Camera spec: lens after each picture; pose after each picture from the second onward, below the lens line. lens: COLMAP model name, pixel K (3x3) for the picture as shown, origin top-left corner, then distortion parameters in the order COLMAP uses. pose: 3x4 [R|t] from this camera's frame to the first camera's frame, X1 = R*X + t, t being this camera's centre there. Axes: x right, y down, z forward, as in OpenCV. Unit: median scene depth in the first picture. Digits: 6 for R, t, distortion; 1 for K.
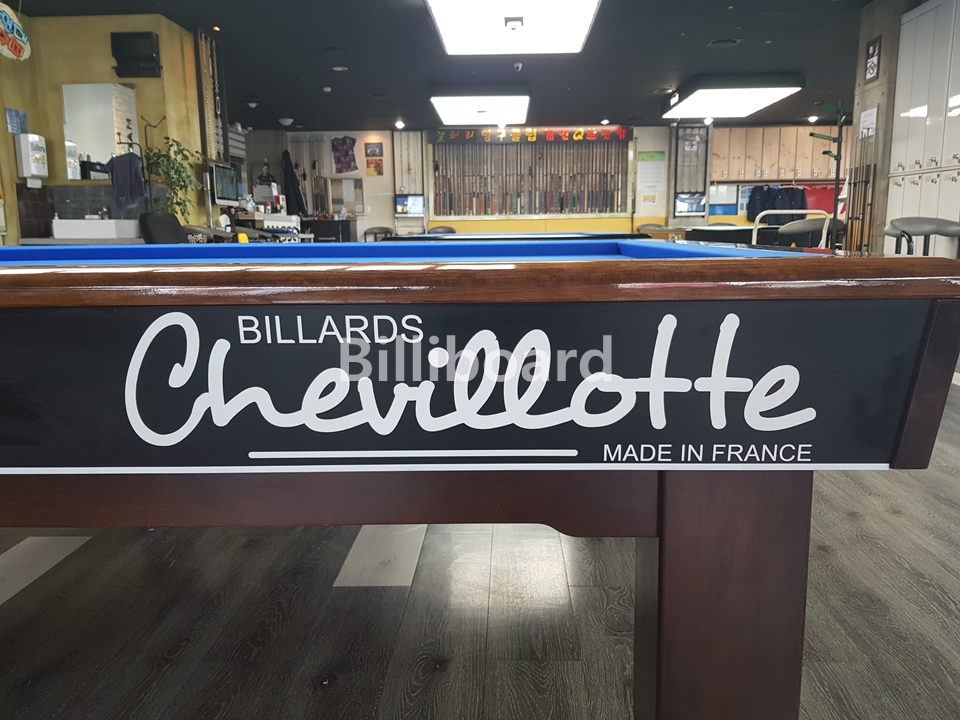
lens RADIAL K [[745.1, 0, 480.4], [0, 745.1, 378.4], [0, 0, 1]] dist [0.070596, -0.114089]
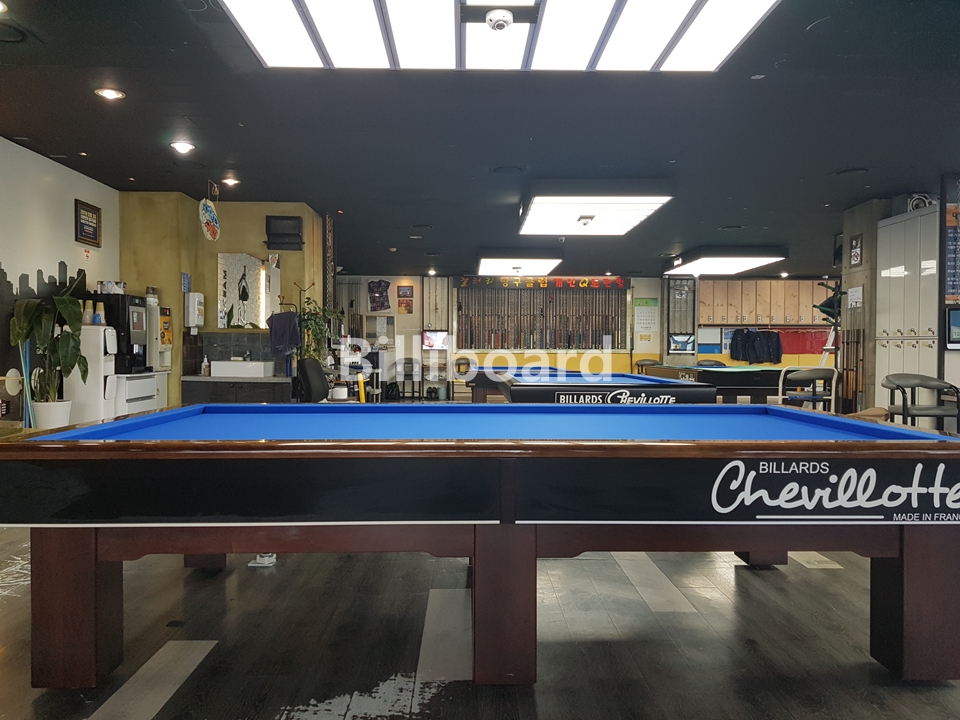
lens RADIAL K [[745.1, 0, 480.4], [0, 745.1, 378.4], [0, 0, 1]] dist [0.070596, -0.114089]
pose [[0.998404, 0.014843, 0.054489, -0.165395], [-0.005991, 0.987238, -0.159140, 0.005935], [-0.056156, 0.158560, 0.985751, -0.181938]]
